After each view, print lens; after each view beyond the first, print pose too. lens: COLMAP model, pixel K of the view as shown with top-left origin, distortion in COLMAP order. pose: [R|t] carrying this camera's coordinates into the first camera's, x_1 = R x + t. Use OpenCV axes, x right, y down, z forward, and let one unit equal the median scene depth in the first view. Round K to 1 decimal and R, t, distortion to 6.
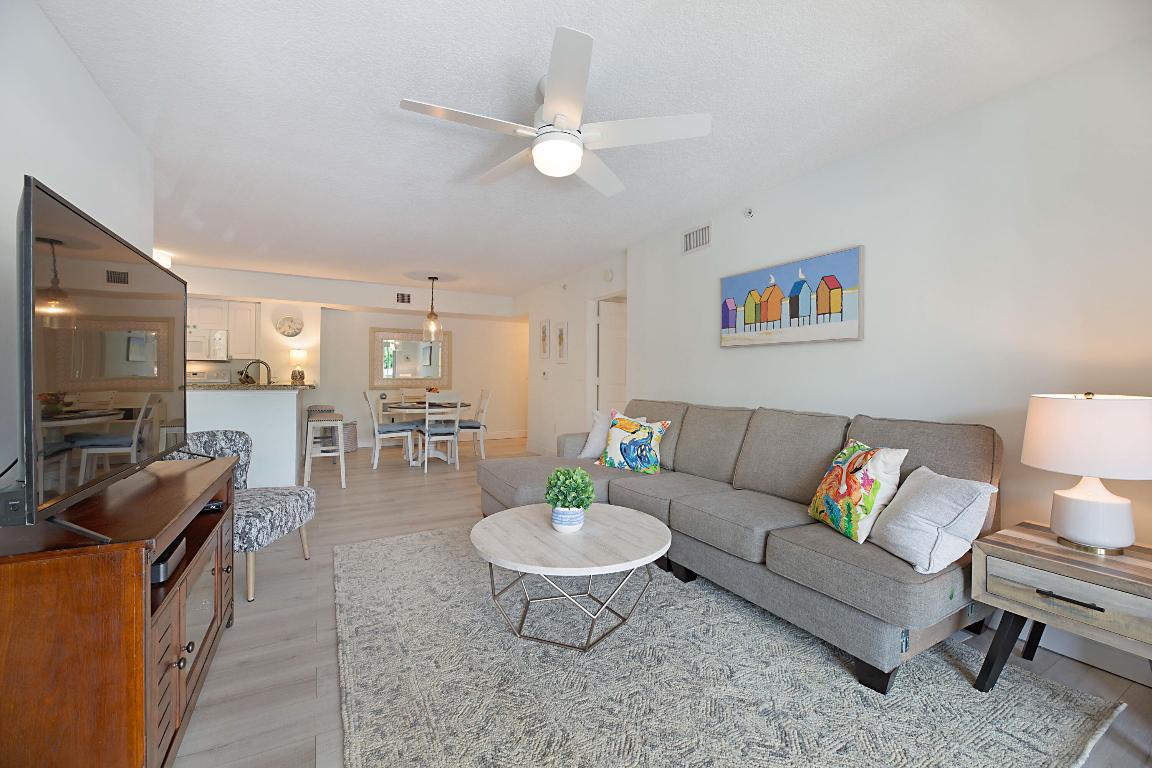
lens RADIAL K [[463.1, 0, 574.2], [0, 463.1, 379.6], [0, 0, 1]] dist [-0.001242, -0.000643]
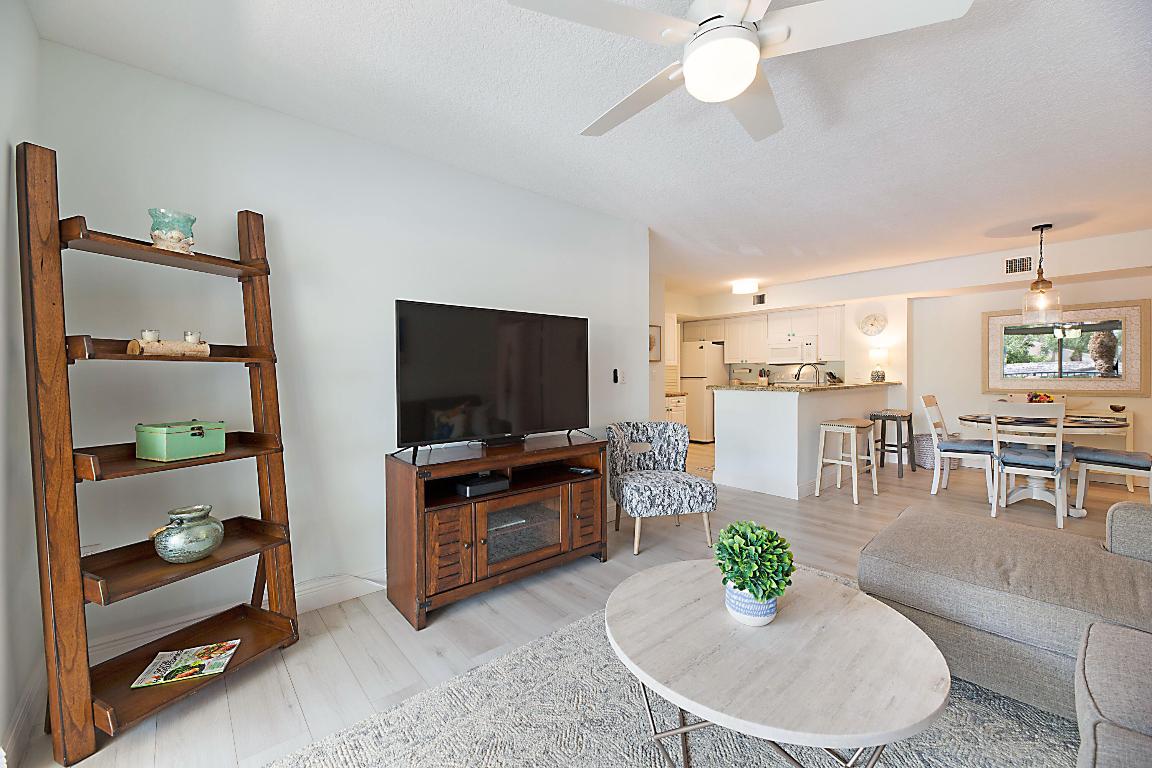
lens RADIAL K [[463.1, 0, 574.2], [0, 463.1, 379.6], [0, 0, 1]] dist [-0.001242, -0.000643]
pose [[0.201365, 0.002749, -0.979512, 0.329964], [0.001268, 0.999994, 0.003067, -0.009614], [0.979515, -0.001859, 0.201360, 0.354551]]
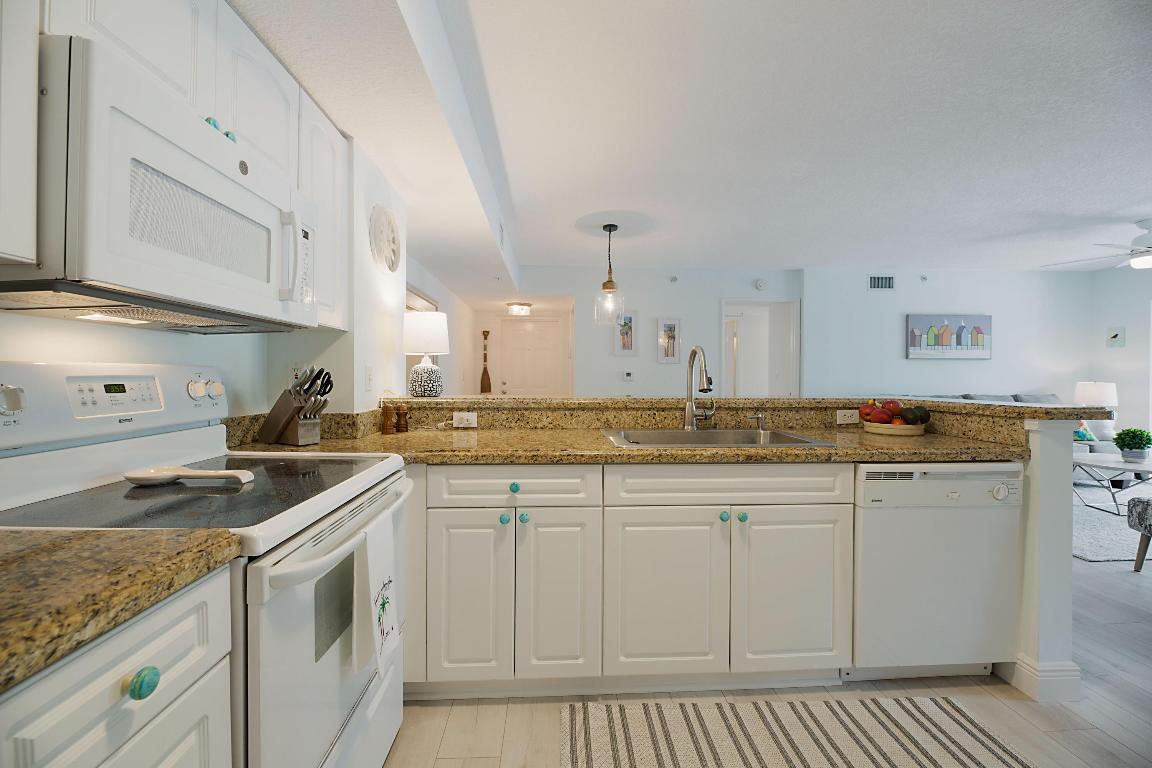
lens RADIAL K [[463.1, 0, 574.2], [0, 463.1, 379.6], [0, 0, 1]] dist [-0.001242, -0.000643]
pose [[0.436396, -0.015671, 0.899618, -1.474253], [0.007217, 0.999877, 0.013917, -0.025748], [-0.899726, 0.000419, 0.436456, 1.240006]]
